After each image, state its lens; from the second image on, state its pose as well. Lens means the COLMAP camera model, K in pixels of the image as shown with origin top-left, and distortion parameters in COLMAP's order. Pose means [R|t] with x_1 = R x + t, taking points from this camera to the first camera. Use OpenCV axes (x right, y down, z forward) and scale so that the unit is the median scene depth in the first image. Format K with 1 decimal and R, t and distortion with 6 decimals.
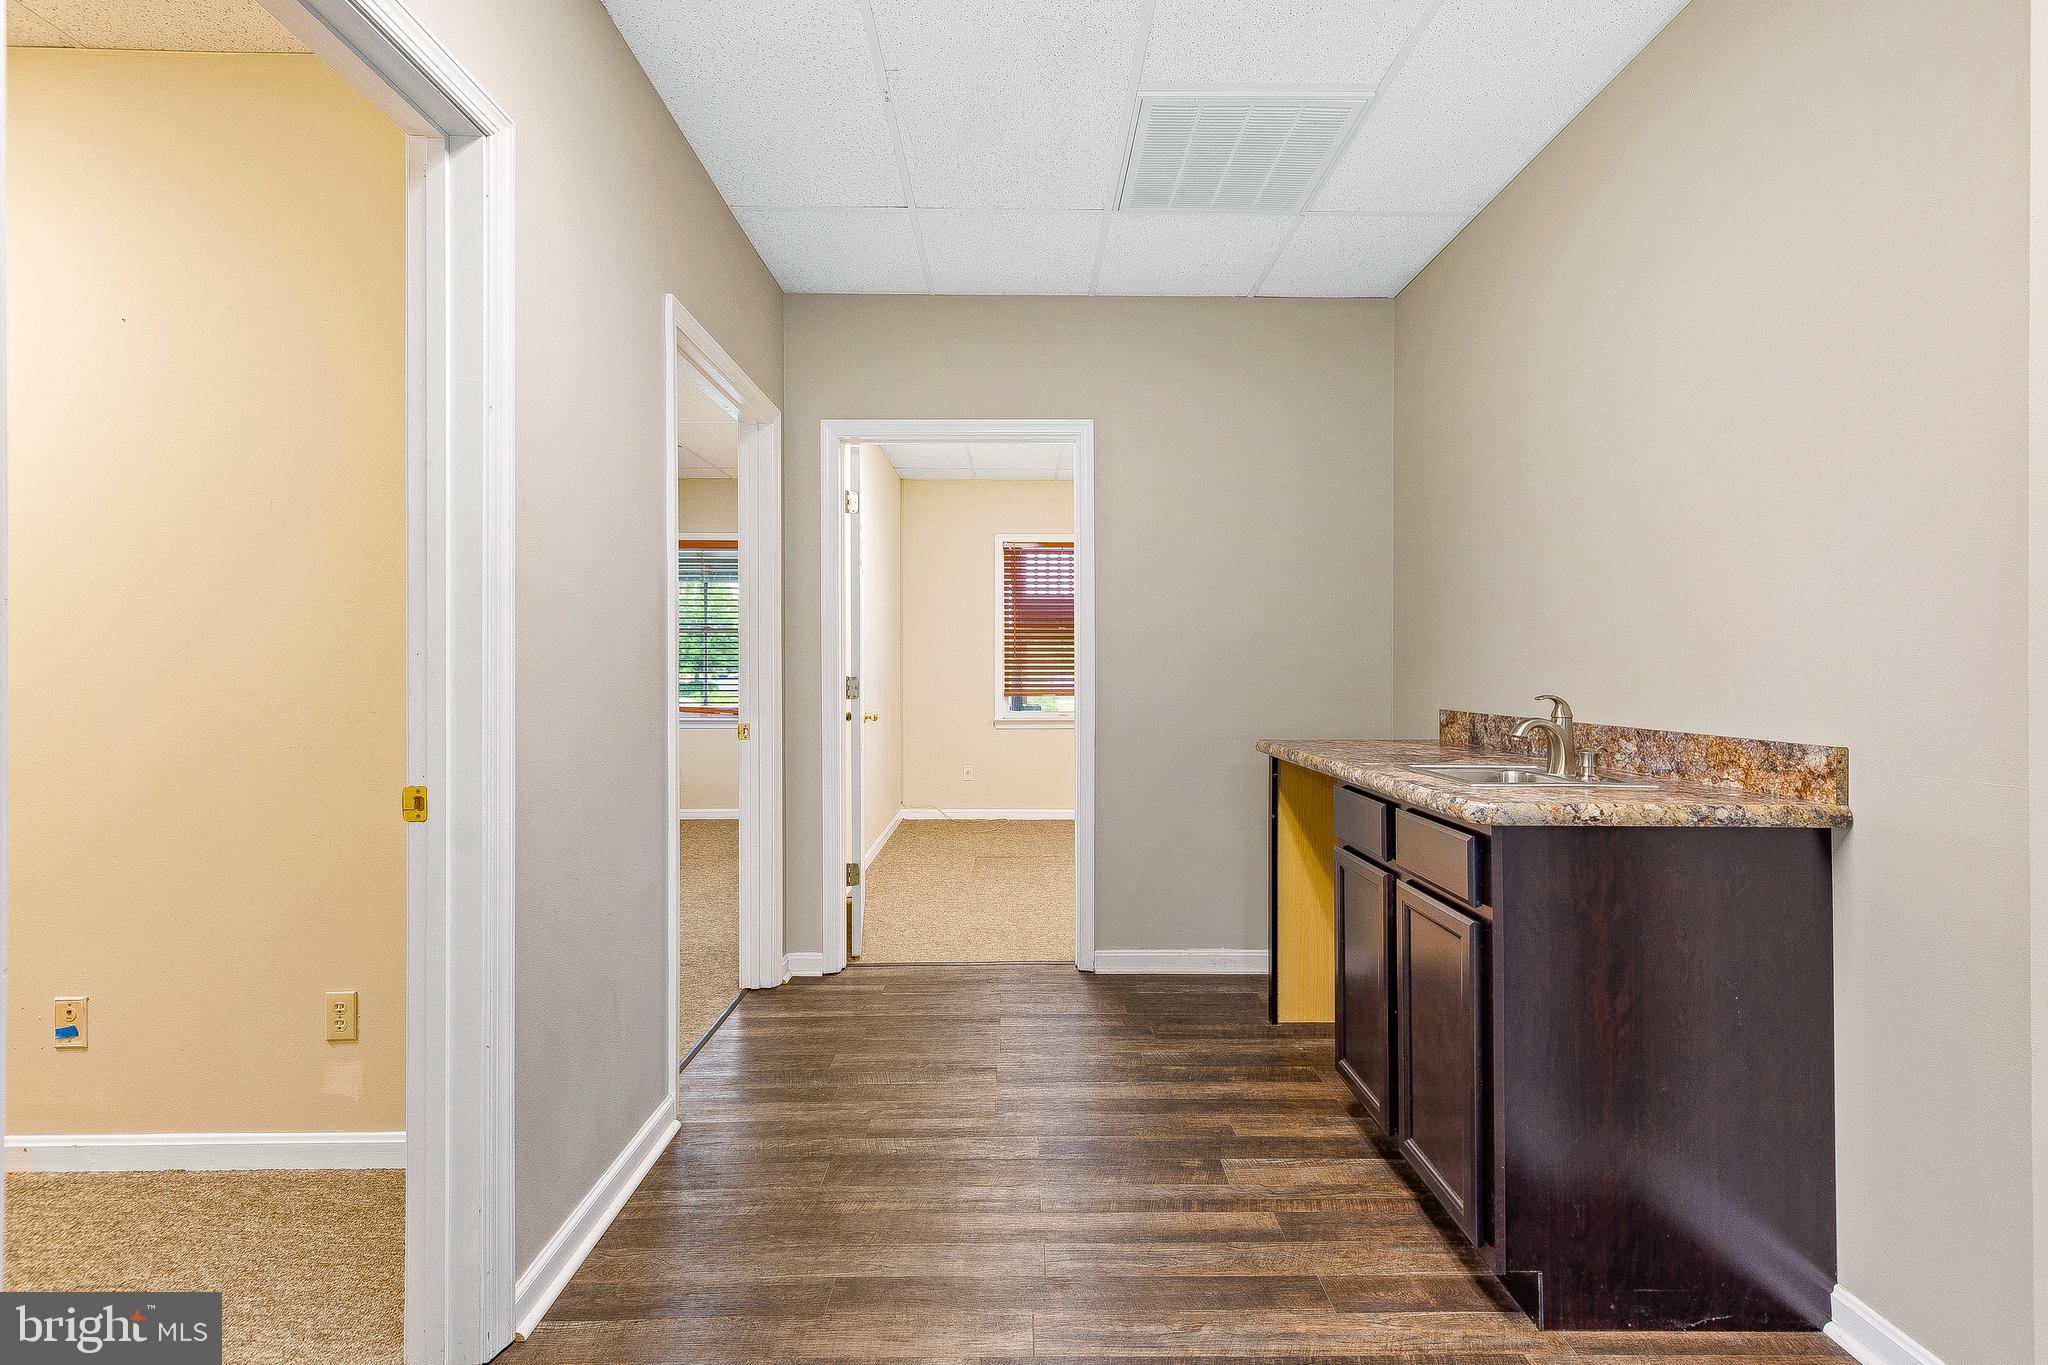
lens RADIAL K [[897.4, 0, 1036.2], [0, 897.4, 665.9], [0, 0, 1]] dist [0.017268, -0.002983]
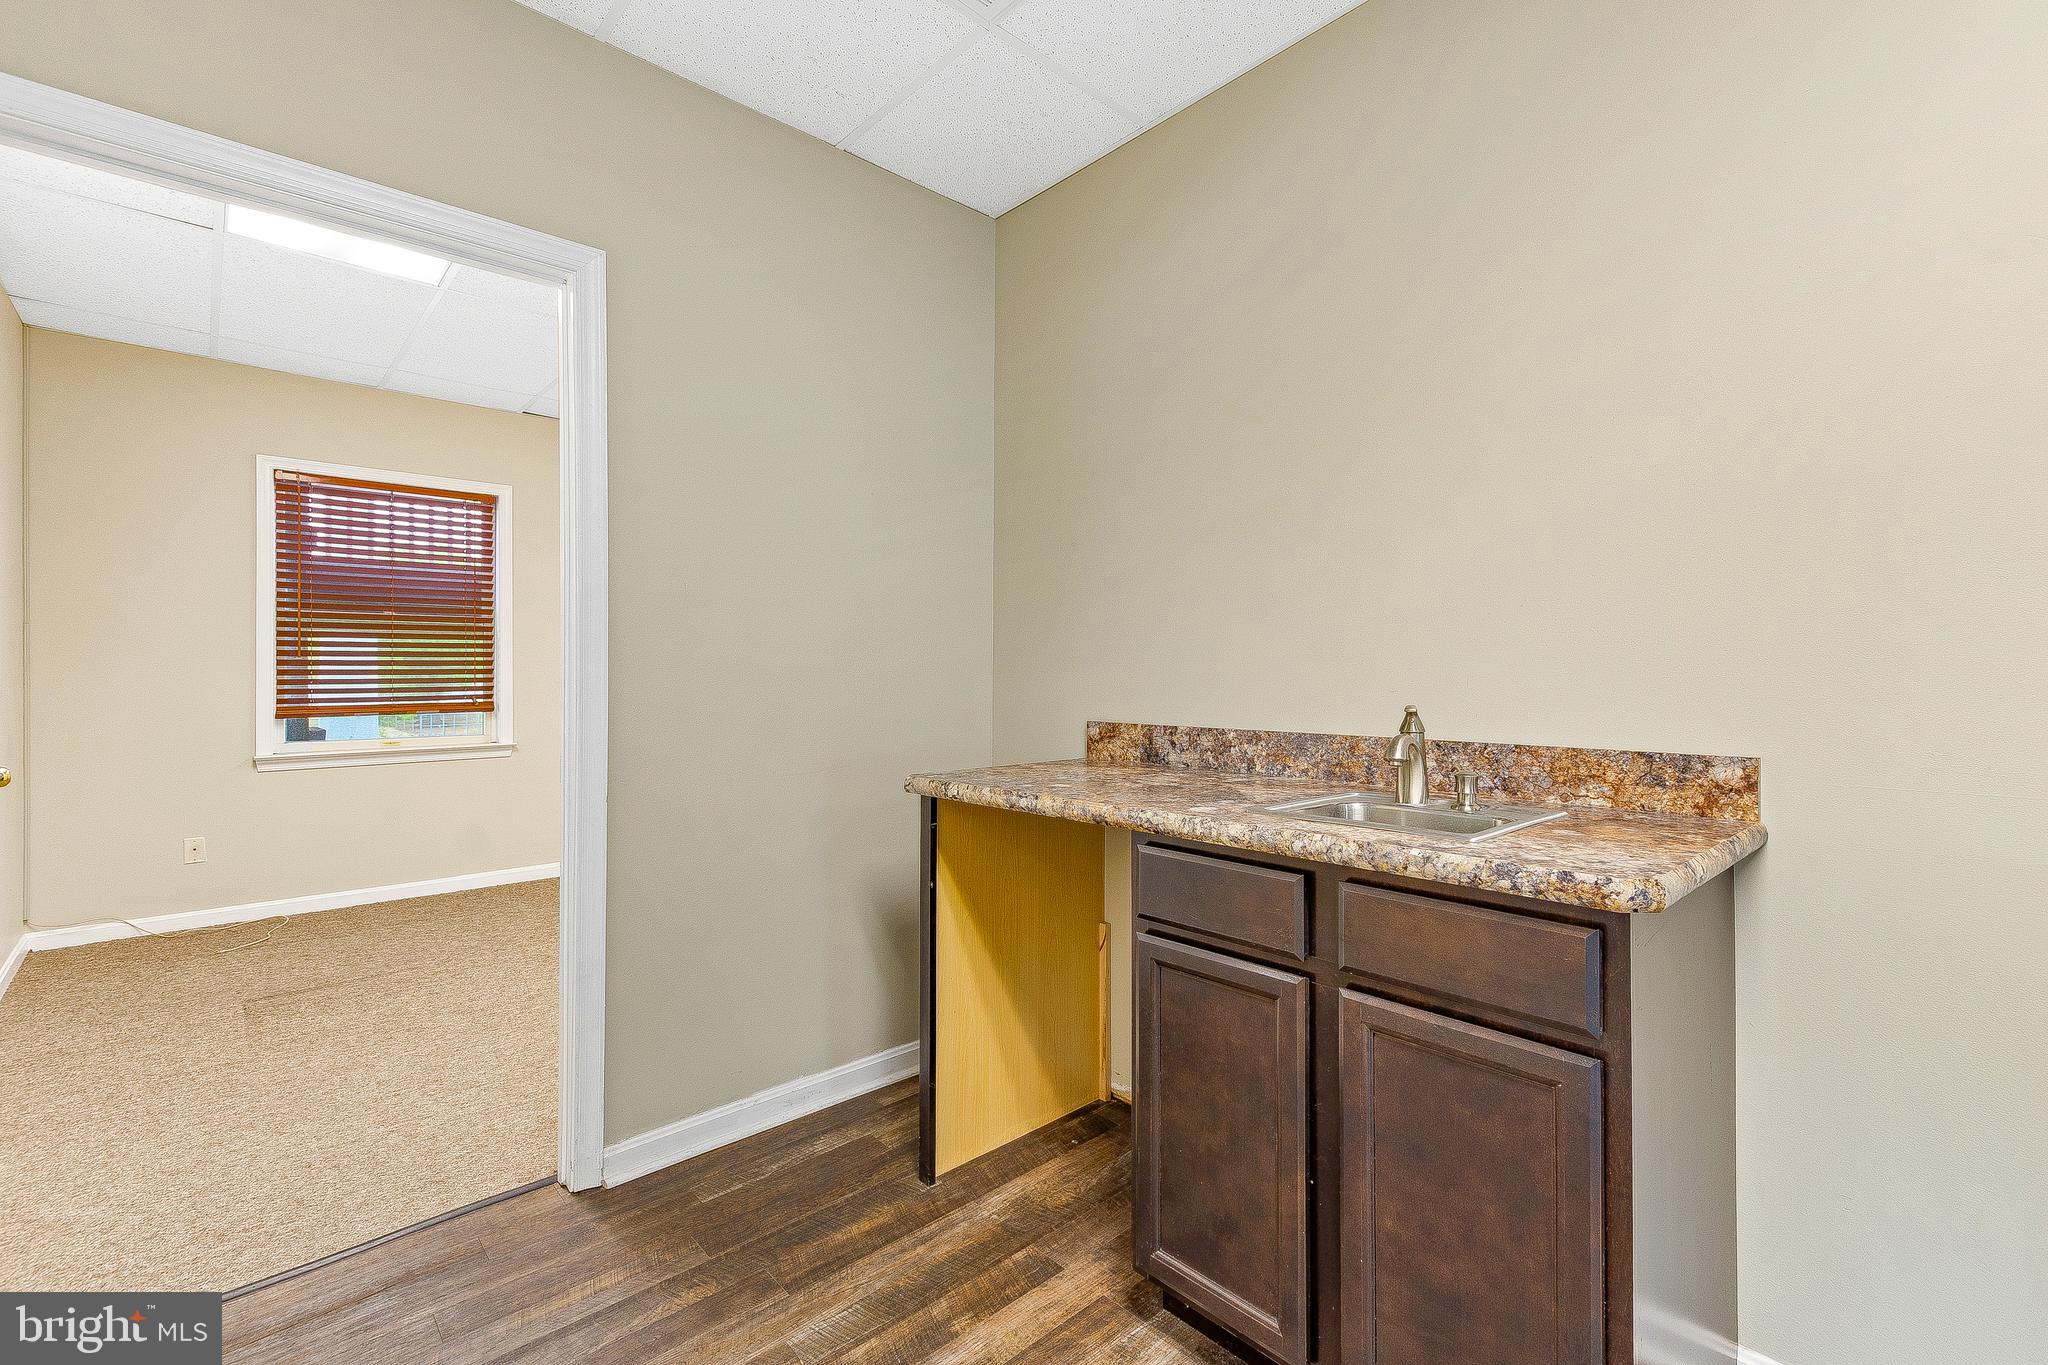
lens RADIAL K [[897.4, 0, 1037.6], [0, 897.4, 667.2], [0, 0, 1]] dist [0.017268, -0.002983]
pose [[0.747321, 0.001162, 0.664462, -0.137660], [0.000106, 0.999998, -0.001868, 0.000211], [-0.664463, 0.001466, 0.747320, 0.425176]]
